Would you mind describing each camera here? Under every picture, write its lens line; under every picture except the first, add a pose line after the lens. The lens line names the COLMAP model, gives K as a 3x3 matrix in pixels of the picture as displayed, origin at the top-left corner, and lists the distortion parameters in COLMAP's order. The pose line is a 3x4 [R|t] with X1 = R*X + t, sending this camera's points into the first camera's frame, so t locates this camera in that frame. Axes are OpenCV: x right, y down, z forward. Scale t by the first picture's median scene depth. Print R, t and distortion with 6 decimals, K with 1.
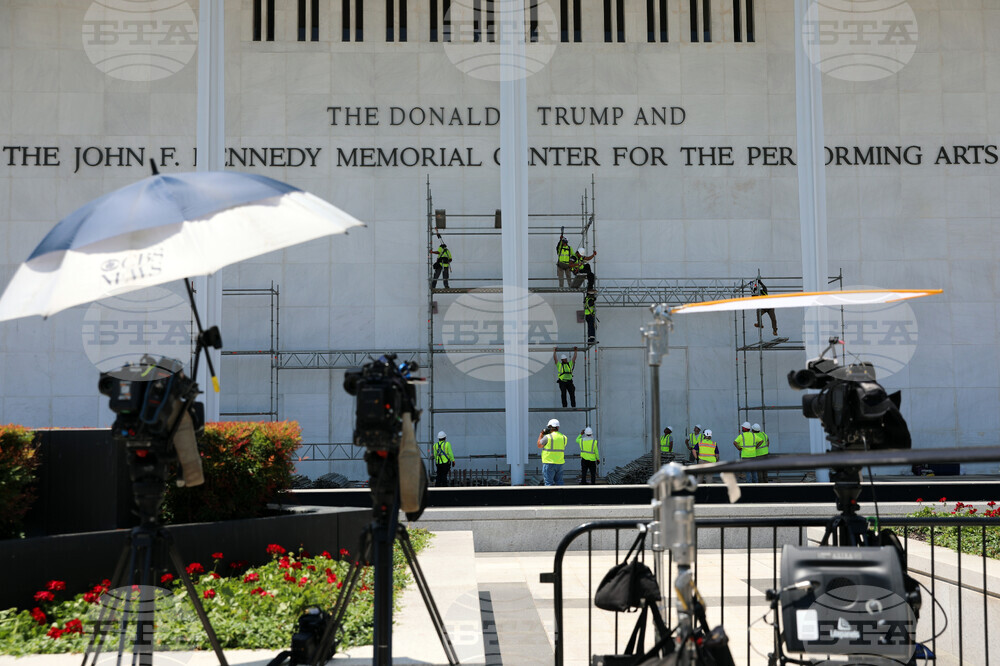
lens RADIAL K [[882.4, 0, 522.7], [0, 882.4, 352.2], [0, 0, 1]] dist [0.006022, 0.061765]
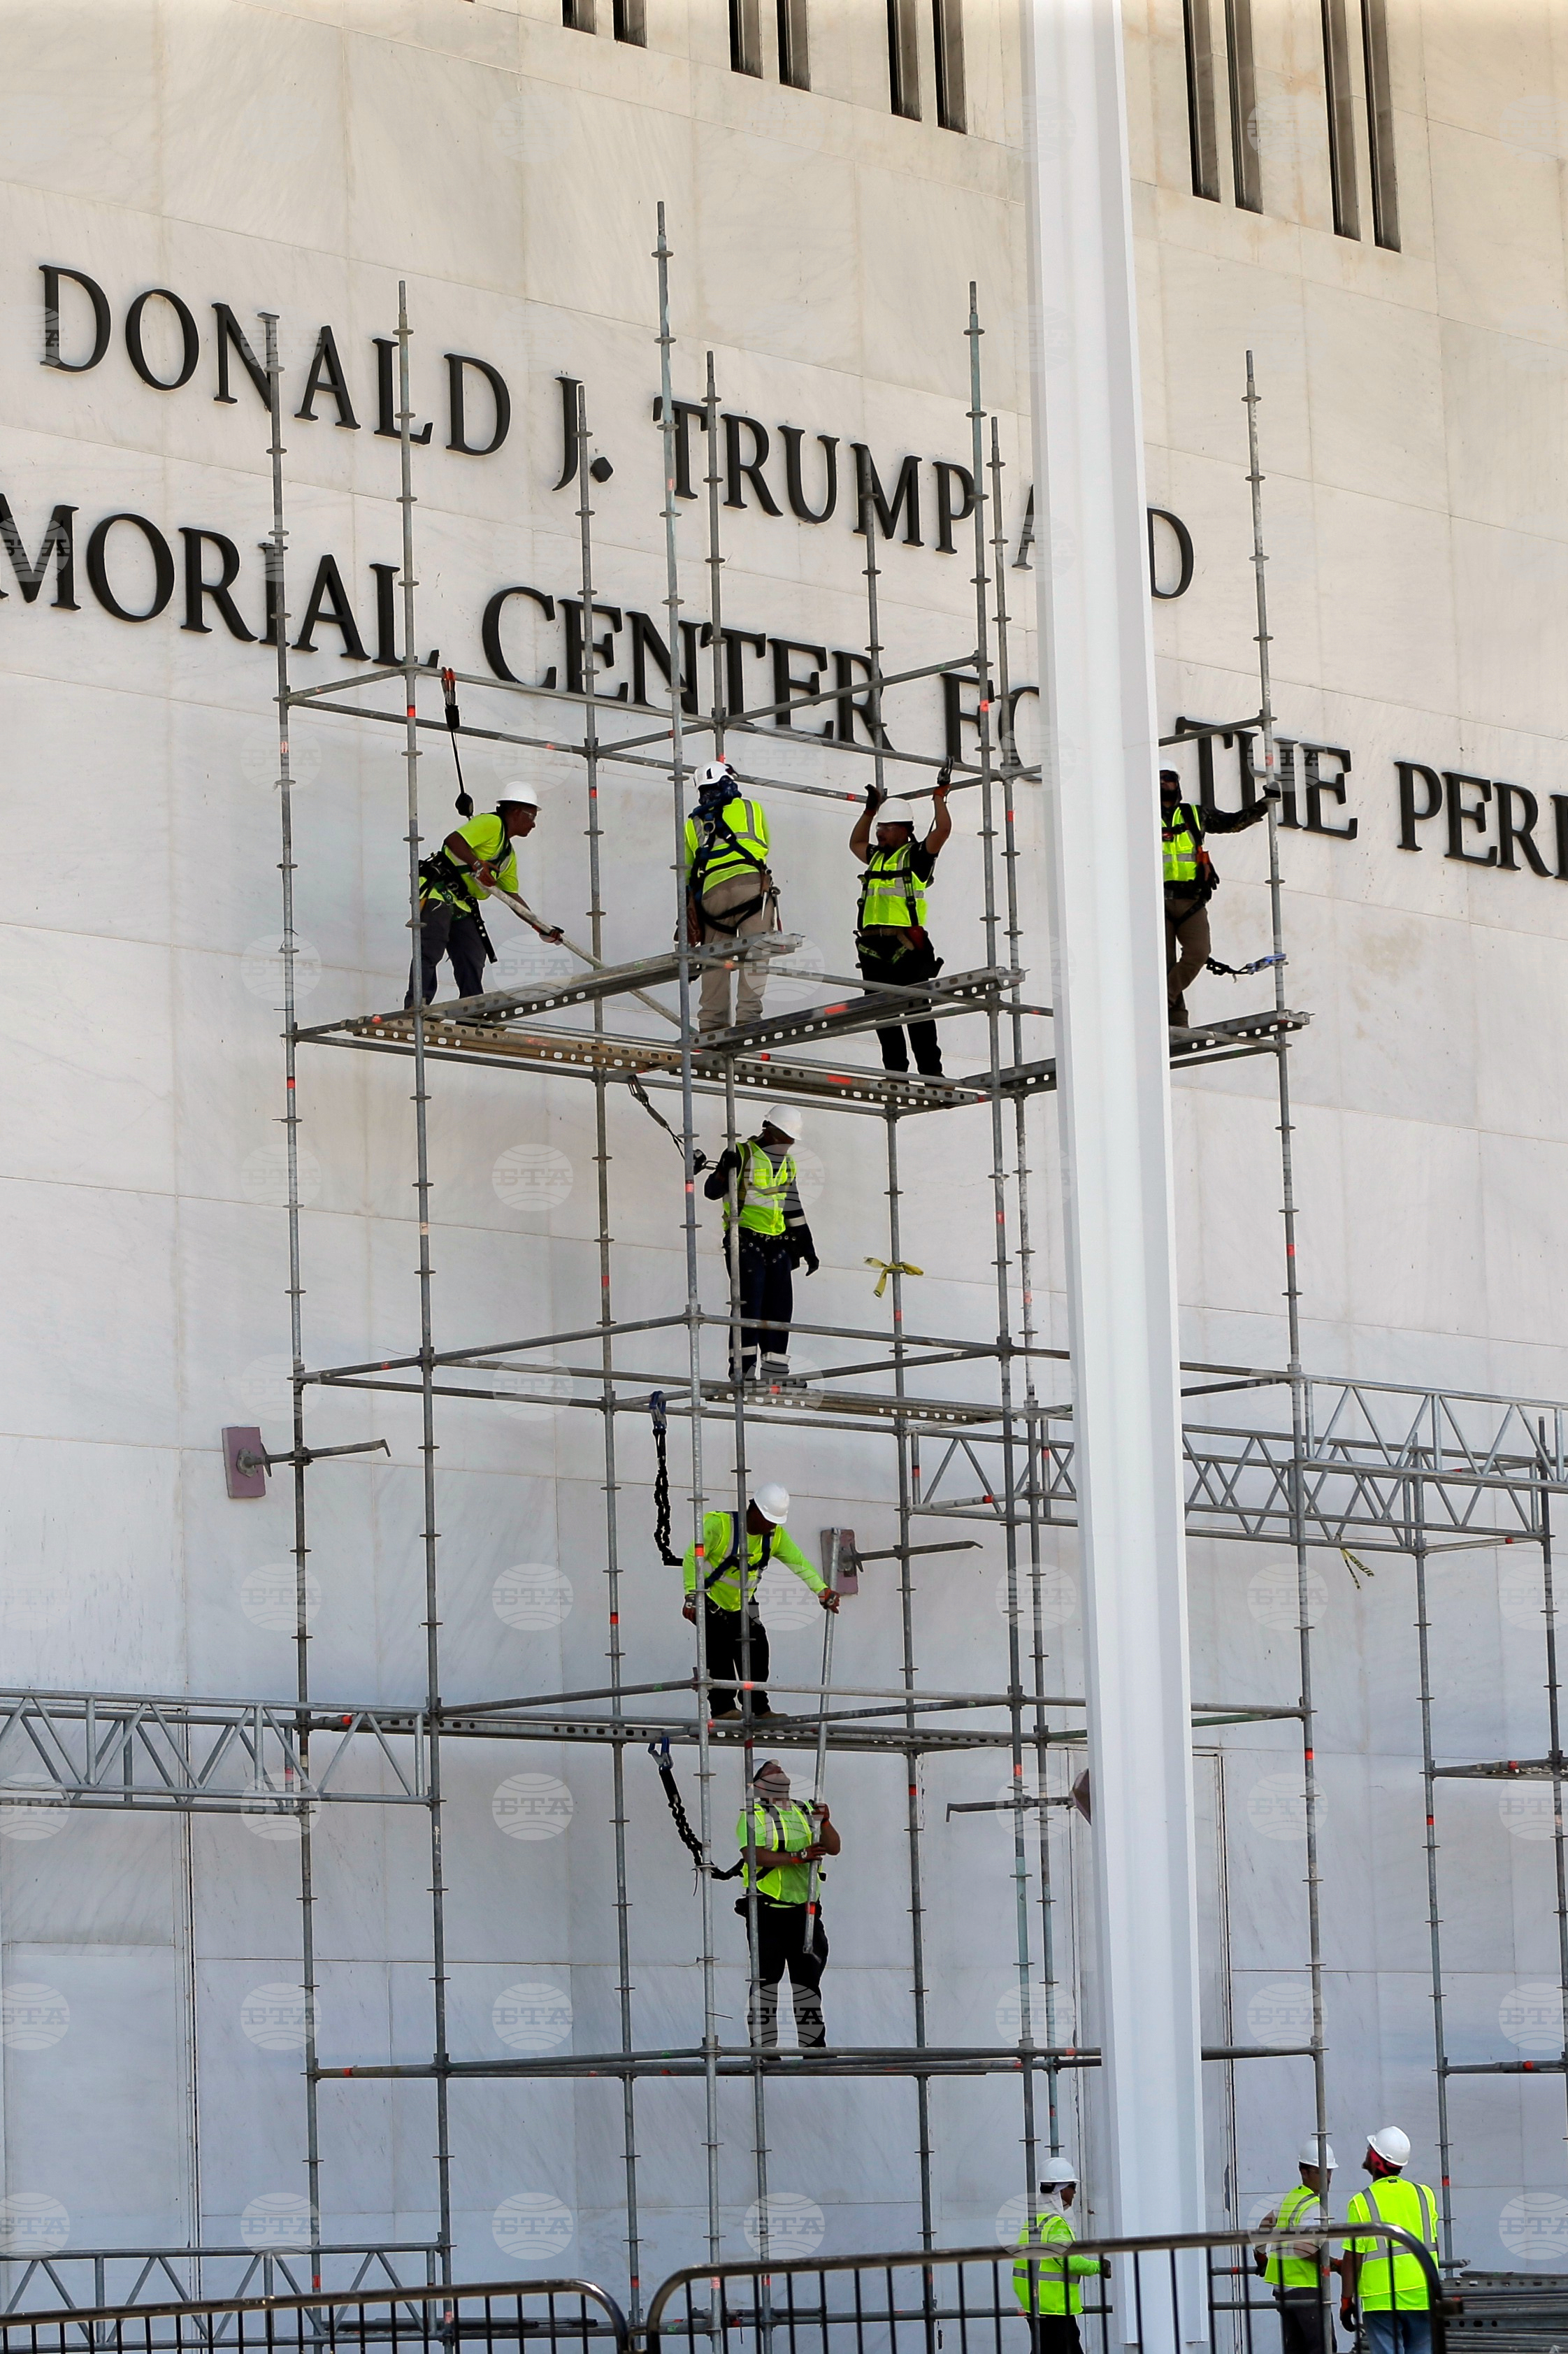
lens RADIAL K [[7421.8, 0, 784.0], [0, 7421.8, 1177.0], [0, 0, 1]] dist [-0.419621, -1.163174]
pose [[0.716037, 0.090841, 0.692126, -1.004507], [-0.035671, 0.994963, -0.093684, 0.024761], [-0.697150, 0.042392, 0.715670, -0.102574]]
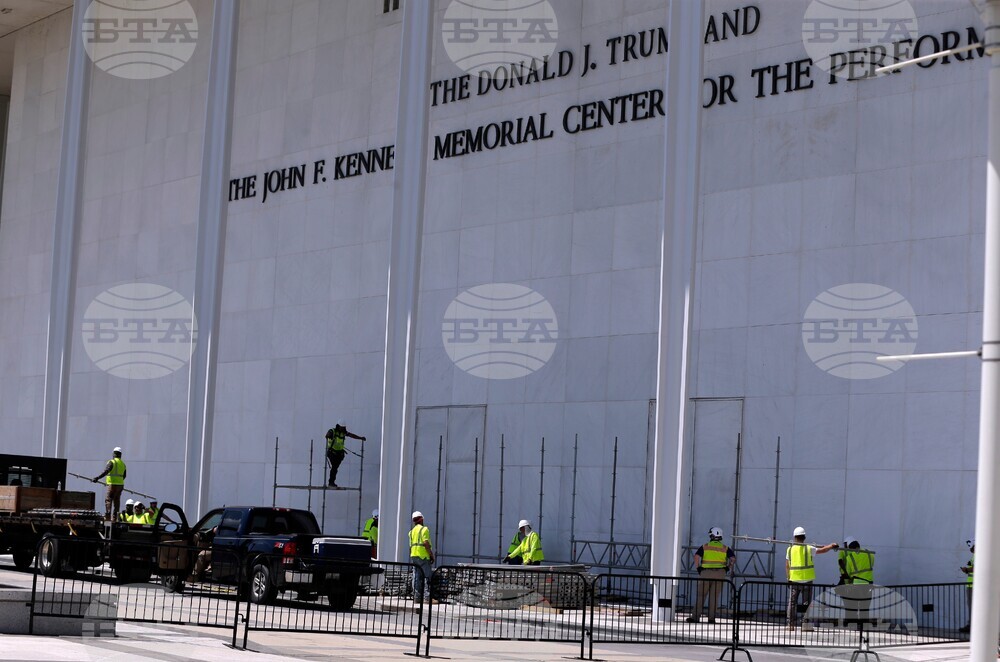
lens RADIAL K [[2101.1, 0, 500.0], [0, 2101.1, 331.0], [0, 0, 1]] dist [-0.384328, 0.274072]
pose [[0.567864, -0.036954, -0.822293, 1.258863], [0.021227, 0.999317, -0.030251, -0.011105], [0.822849, -0.000276, 0.568260, 0.037628]]
